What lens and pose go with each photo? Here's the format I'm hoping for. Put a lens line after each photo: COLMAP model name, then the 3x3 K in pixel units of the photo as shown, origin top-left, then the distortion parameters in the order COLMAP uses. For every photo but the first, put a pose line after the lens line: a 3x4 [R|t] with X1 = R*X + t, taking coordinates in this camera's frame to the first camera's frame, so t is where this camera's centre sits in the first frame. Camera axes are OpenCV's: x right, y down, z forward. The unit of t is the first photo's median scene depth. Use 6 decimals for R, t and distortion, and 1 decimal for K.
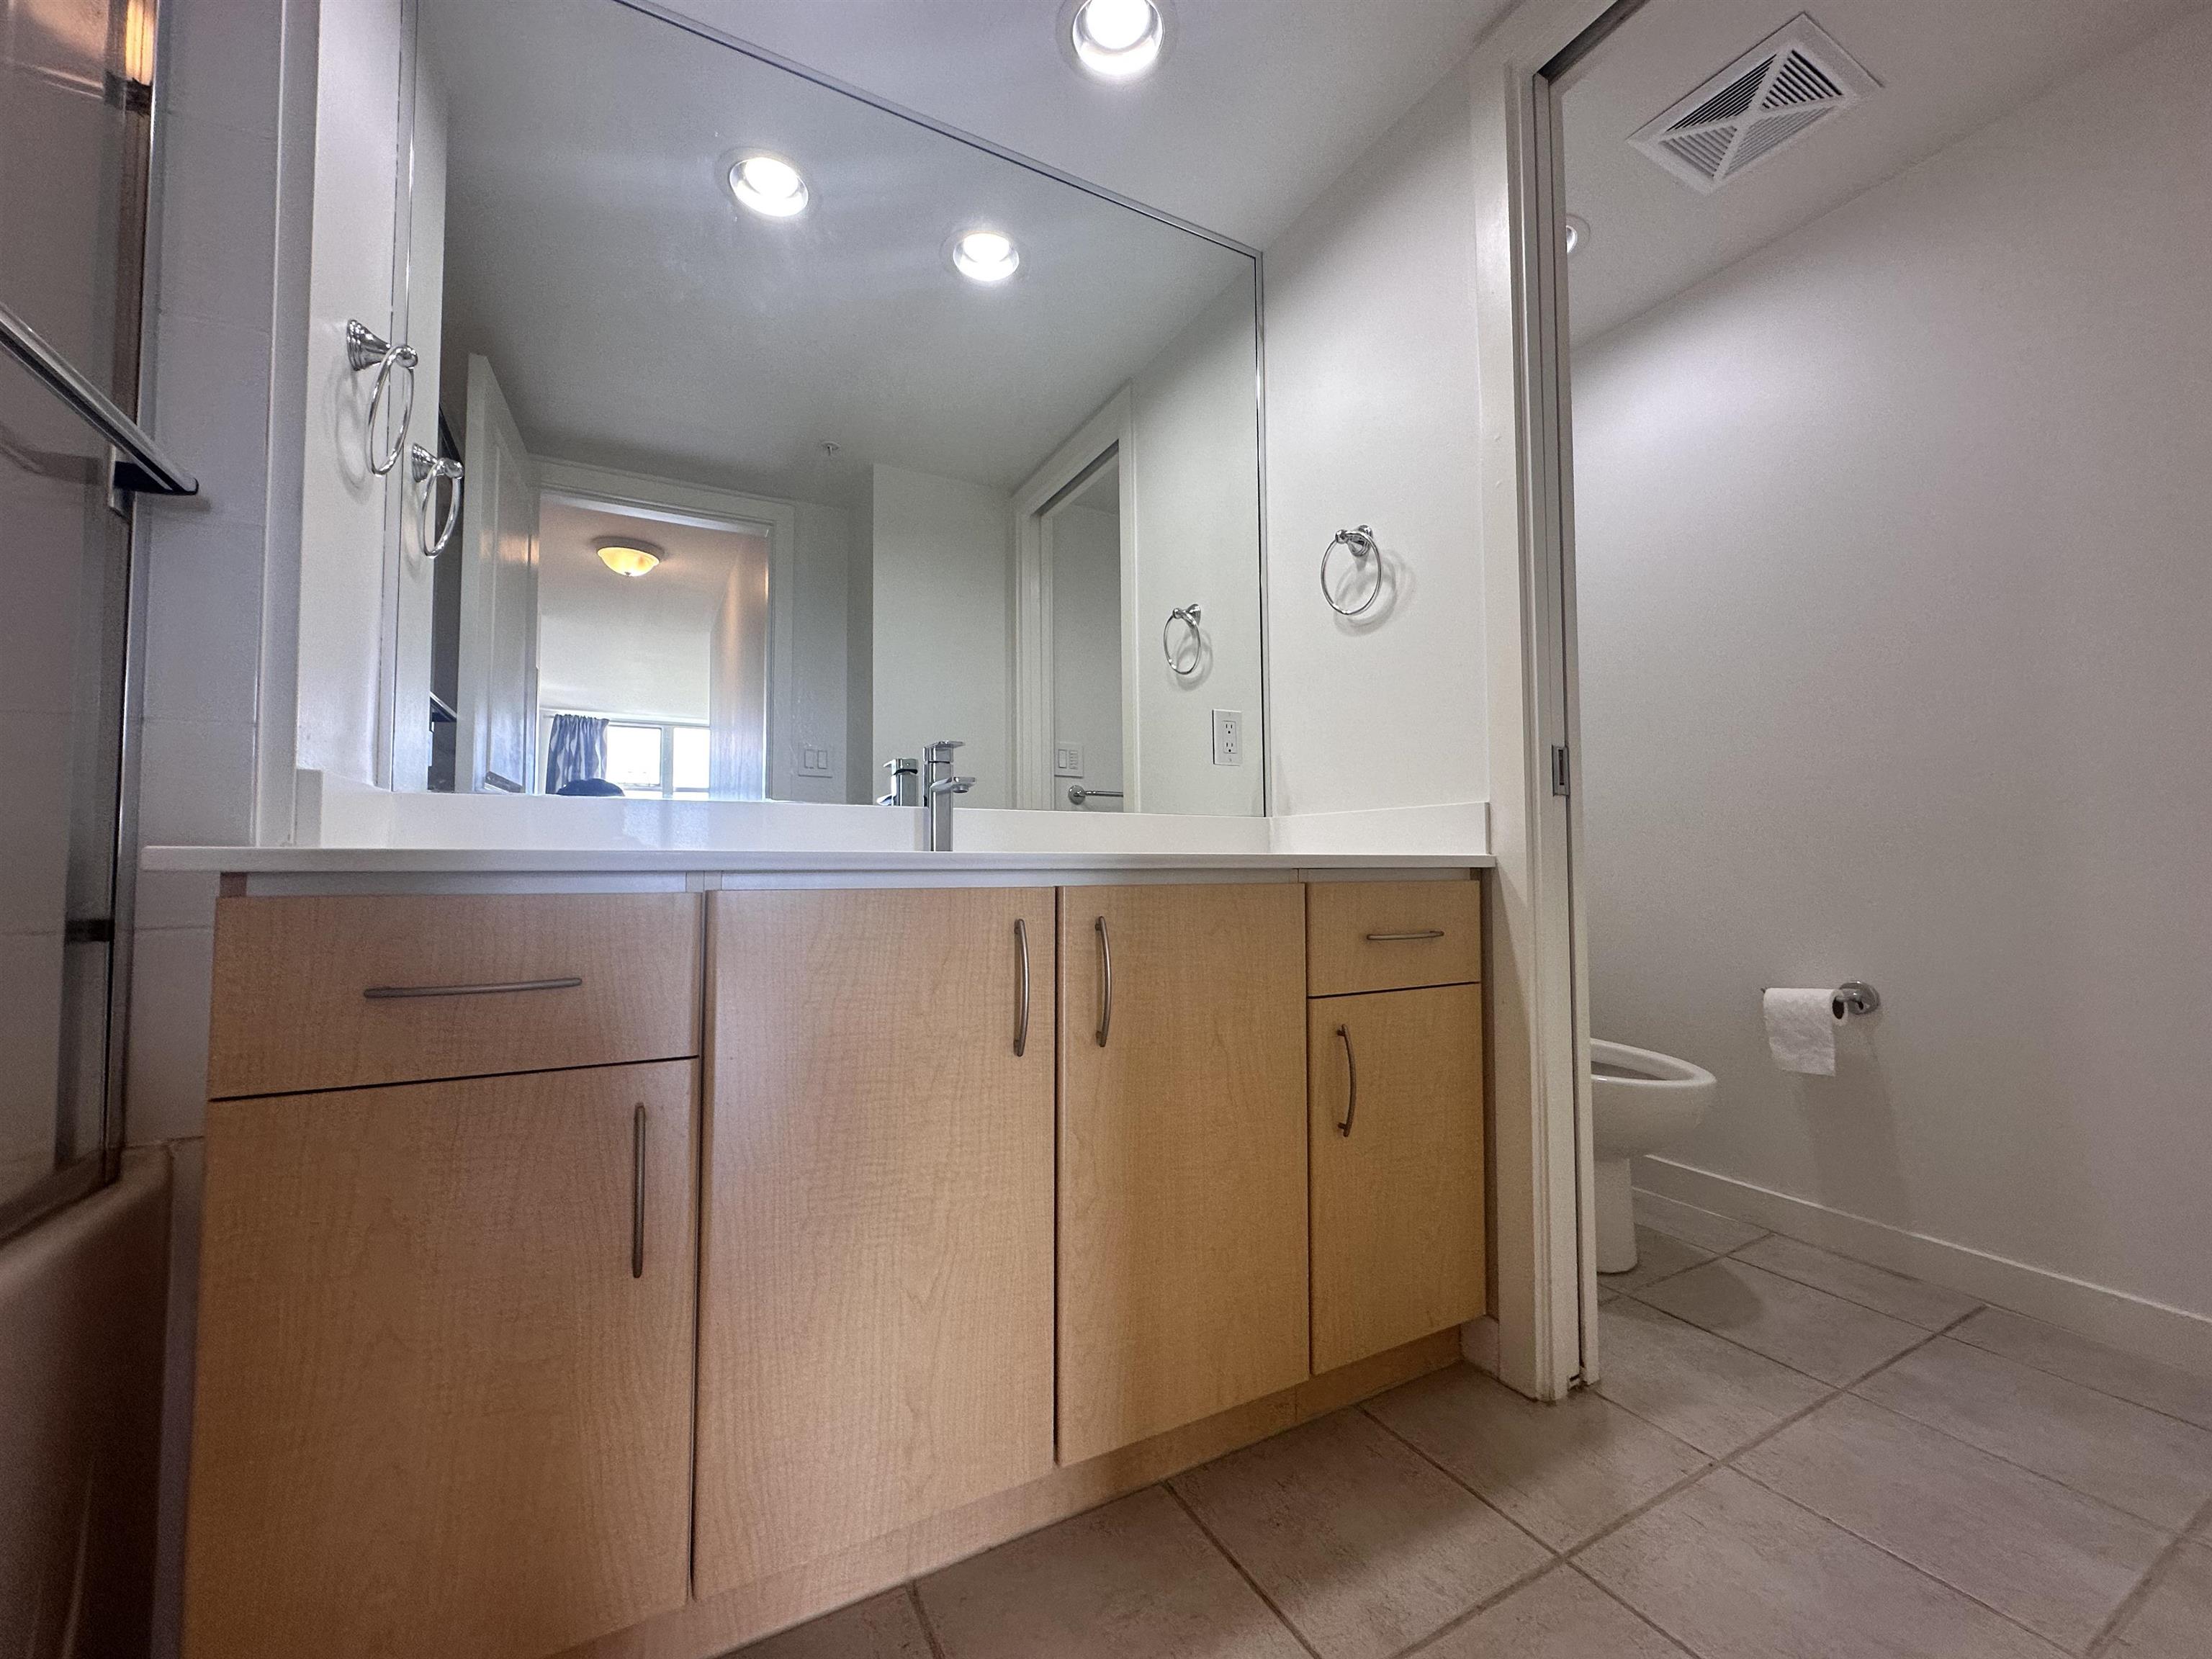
lens RADIAL K [[883.9, 0, 1105.8], [0, 883.9, 828.7], [0, 0, 1]] dist [-0.000929, 0.000465]
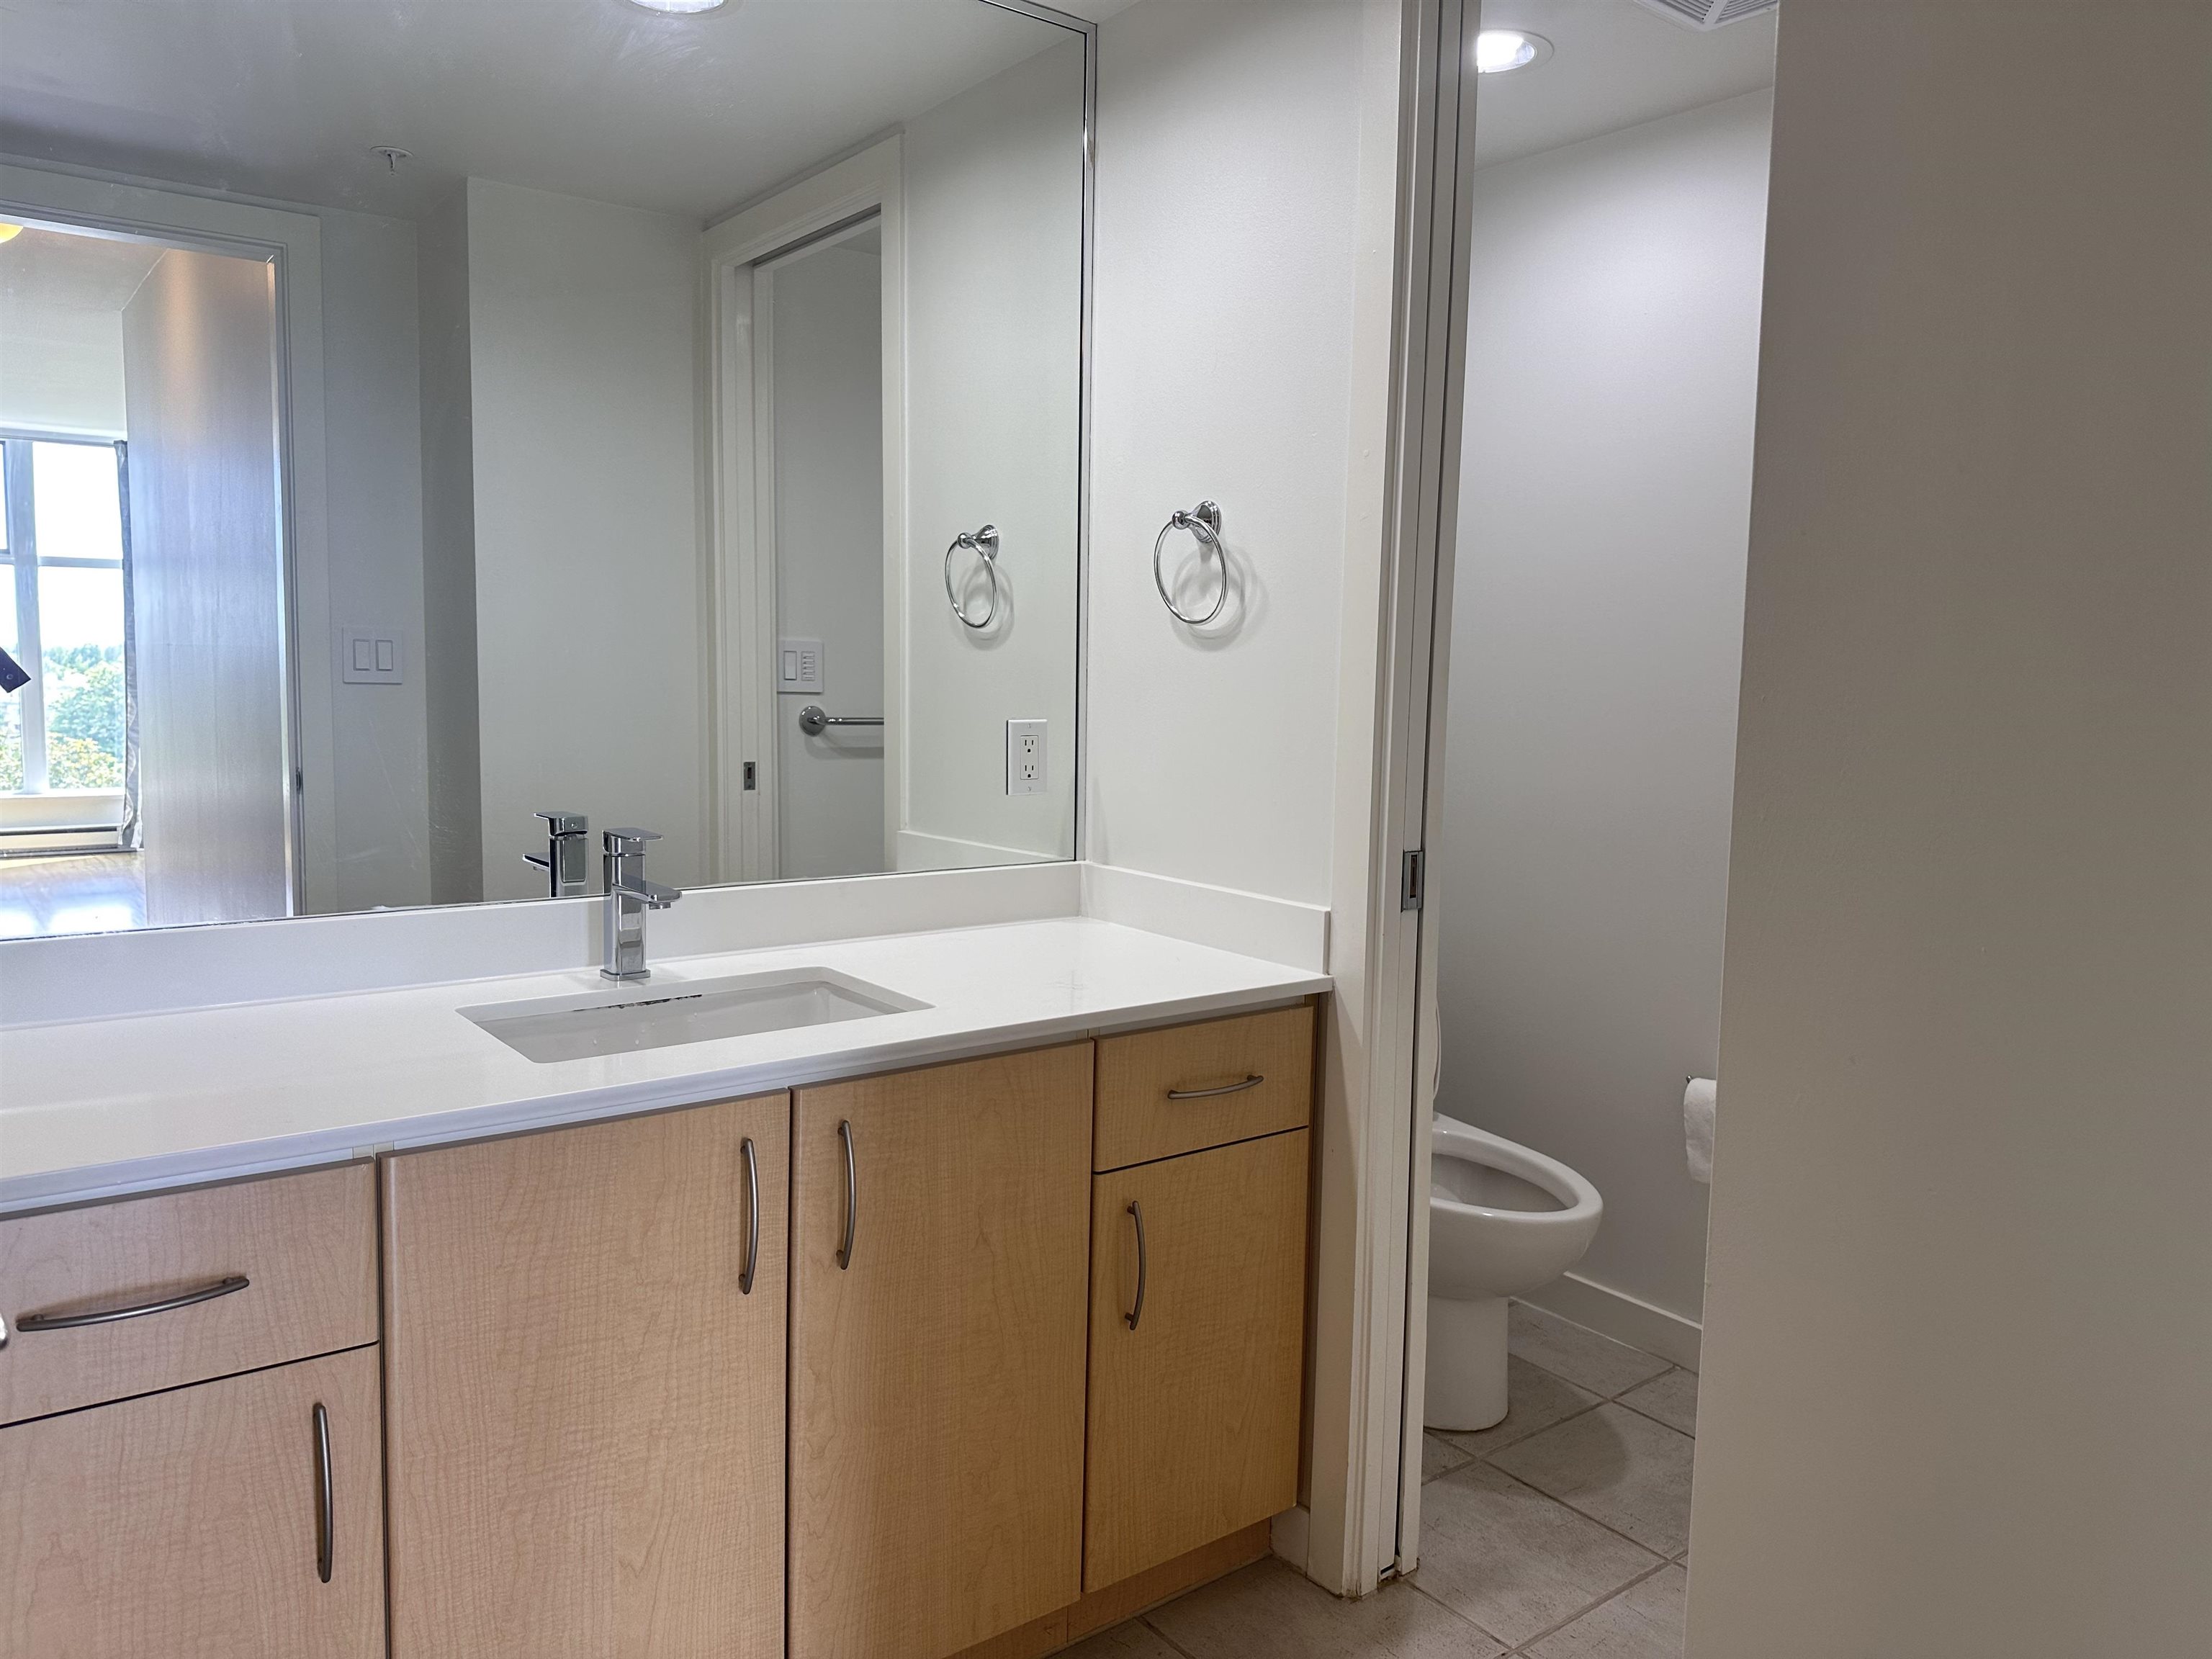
lens RADIAL K [[1547.5, 0, 1118.6], [0, 1547.5, 820.5], [0, 0, 1]] dist [0.042893, -0.048707]
pose [[0.986638, 0.007884, 0.162738, 0.008508], [-0.029988, 0.990552, 0.133817, -0.308724], [-0.160146, -0.136909, 0.977553, -0.364010]]
